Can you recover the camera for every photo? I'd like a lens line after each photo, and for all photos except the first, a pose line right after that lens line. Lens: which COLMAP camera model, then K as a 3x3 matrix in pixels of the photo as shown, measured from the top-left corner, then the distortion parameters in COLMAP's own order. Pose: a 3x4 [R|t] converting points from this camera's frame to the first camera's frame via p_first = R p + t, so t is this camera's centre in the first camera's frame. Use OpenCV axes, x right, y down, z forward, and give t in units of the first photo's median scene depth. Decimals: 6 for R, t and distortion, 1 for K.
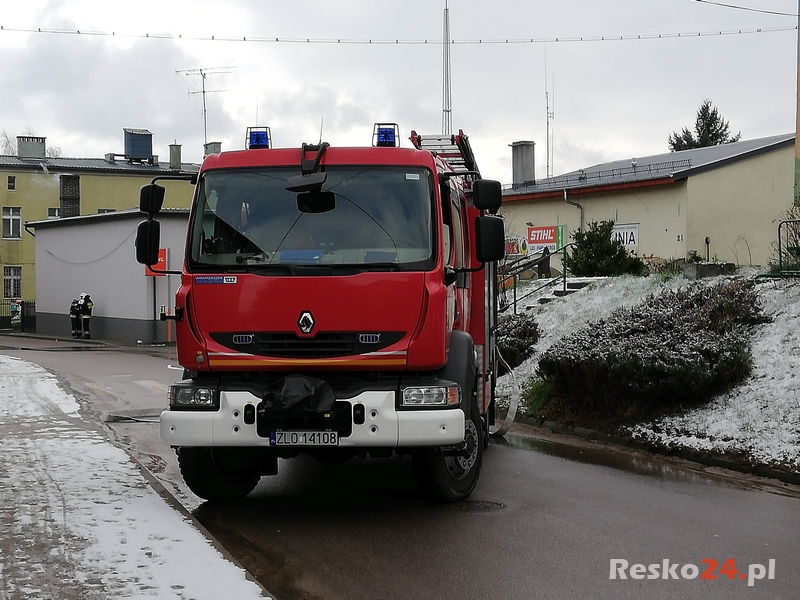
lens RADIAL K [[1449.1, 0, 407.4], [0, 1449.1, 296.8], [0, 0, 1]] dist [0.053208, 0.000000]
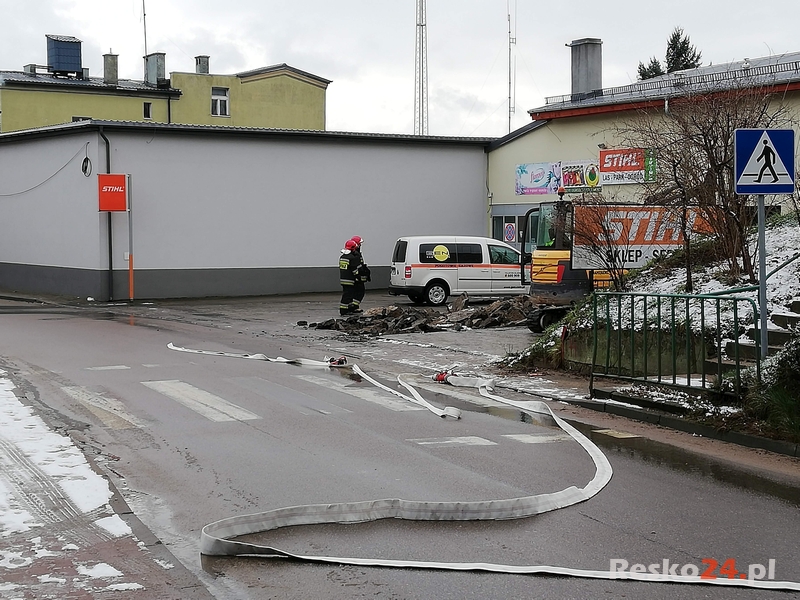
lens RADIAL K [[1449.1, 0, 397.3], [0, 1449.1, 304.6], [0, 0, 1]] dist [0.053208, 0.000000]
pose [[0.998121, 0.001310, 0.061262, -0.048279], [-0.003952, 0.999066, 0.043030, 0.000663], [-0.061148, -0.043191, 0.997194, 0.163451]]
